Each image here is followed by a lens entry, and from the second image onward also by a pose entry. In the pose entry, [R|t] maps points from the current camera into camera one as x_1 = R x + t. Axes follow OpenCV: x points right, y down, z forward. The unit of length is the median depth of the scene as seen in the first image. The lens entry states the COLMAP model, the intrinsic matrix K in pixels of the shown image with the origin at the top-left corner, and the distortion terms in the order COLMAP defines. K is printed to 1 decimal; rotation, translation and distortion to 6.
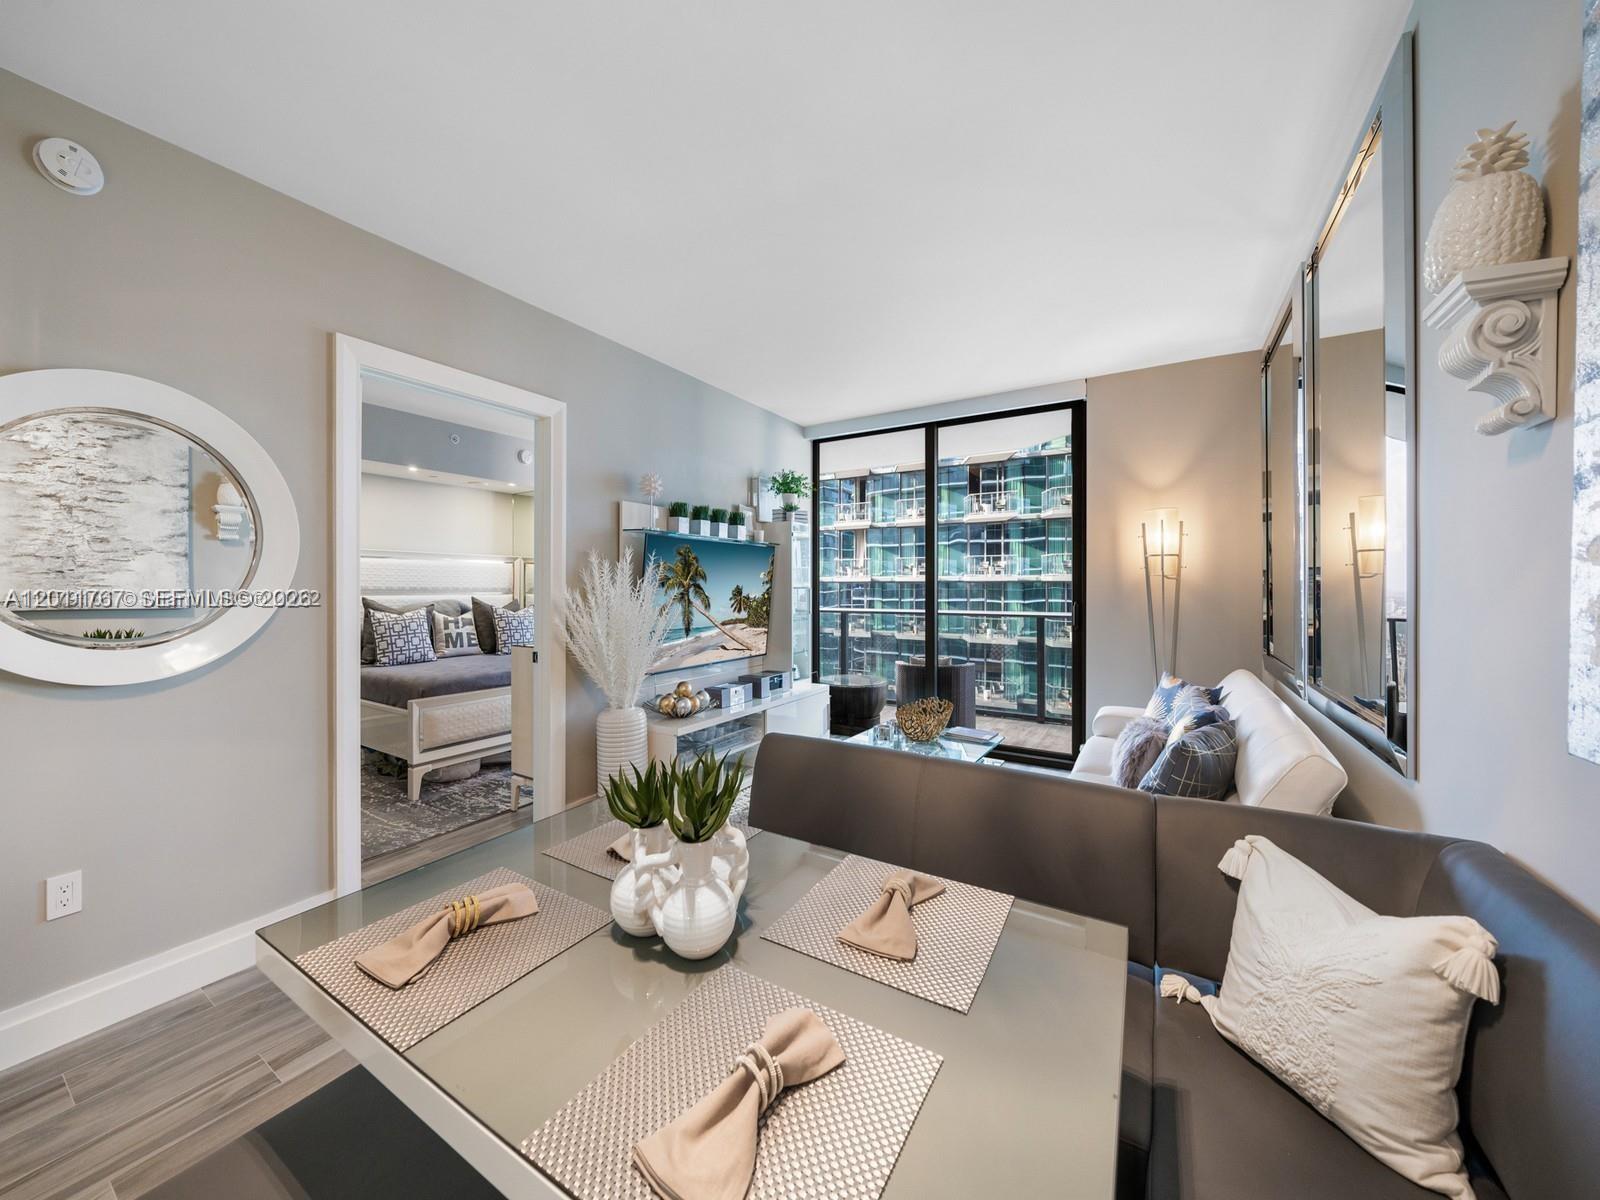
lens RADIAL K [[609.4, 0, 771.9], [0, 609.4, 588.4], [0, 0, 1]] dist [0.000000, 0.000018]
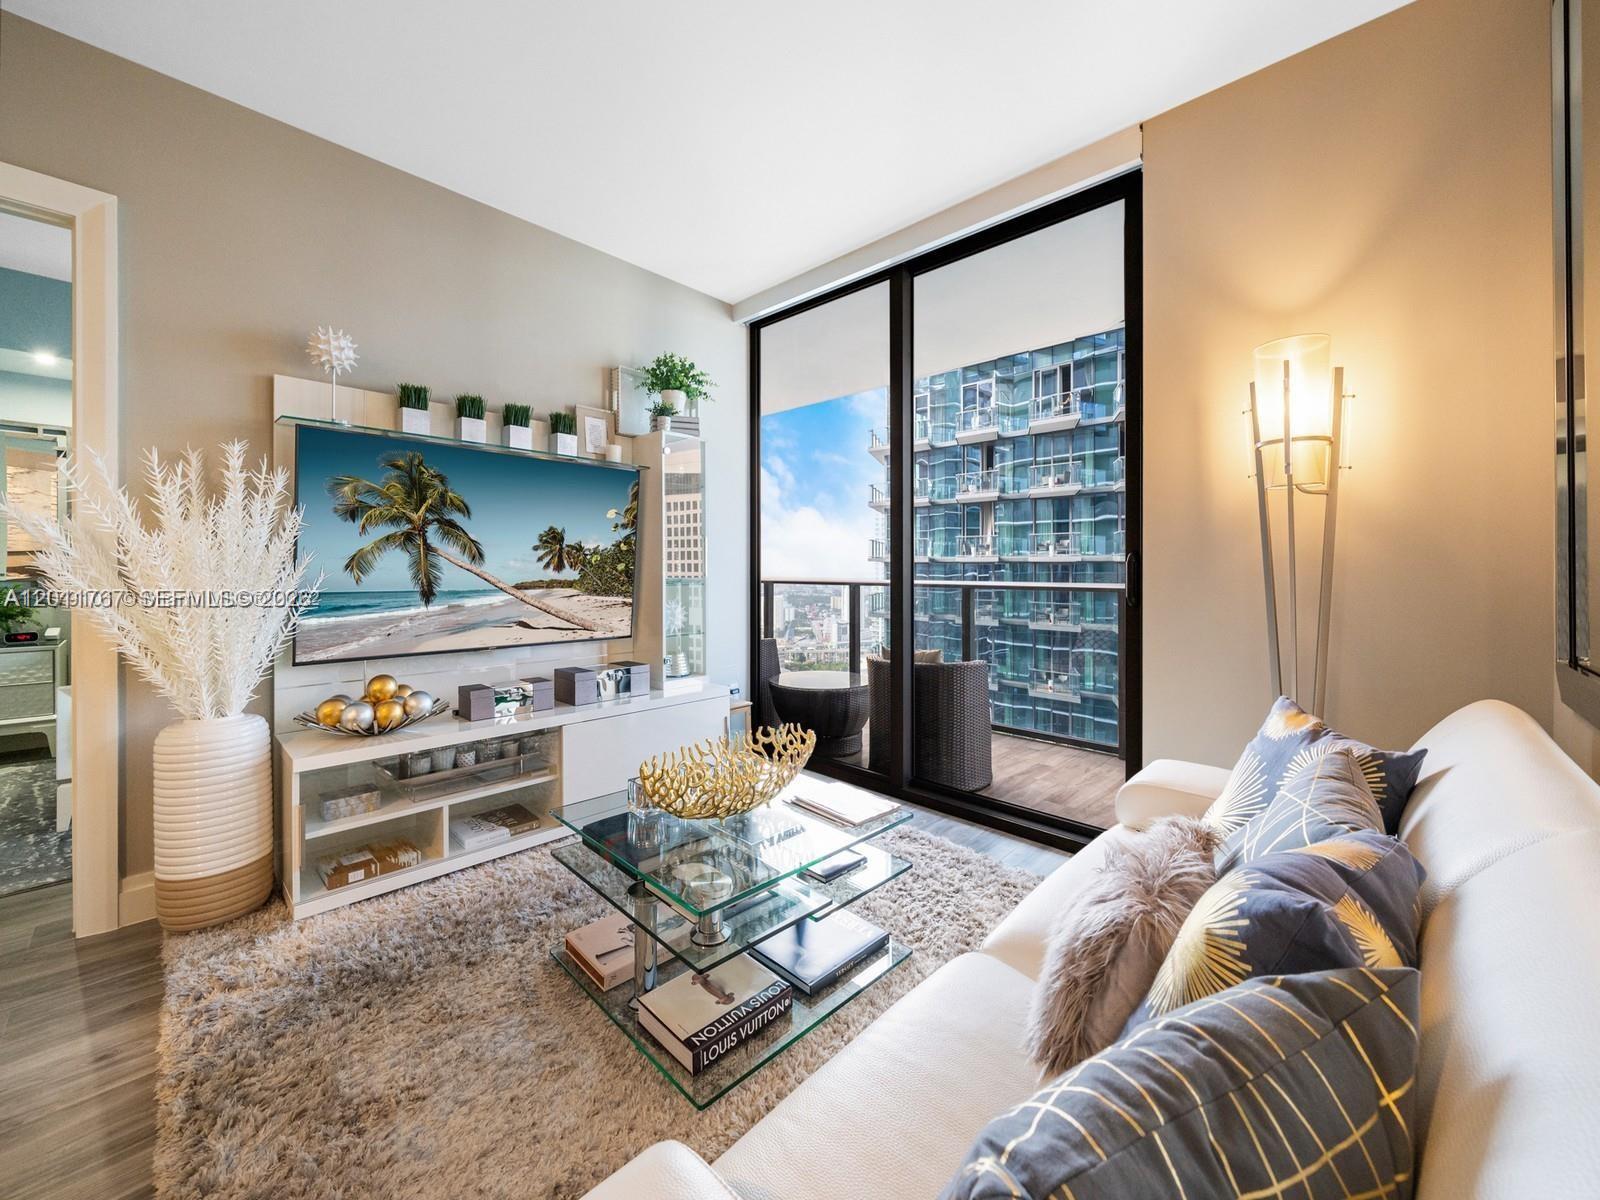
lens RADIAL K [[630.6, 0, 802.2], [0, 630.6, 566.2], [0, 0, 1]] dist [0.001296, 0.000055]
pose [[0.982567, 0.001728, -0.185903, 0.318188], [-0.003975, 0.999923, -0.011714, 0.041922], [0.185868, 0.012248, 0.982498, 0.400524]]
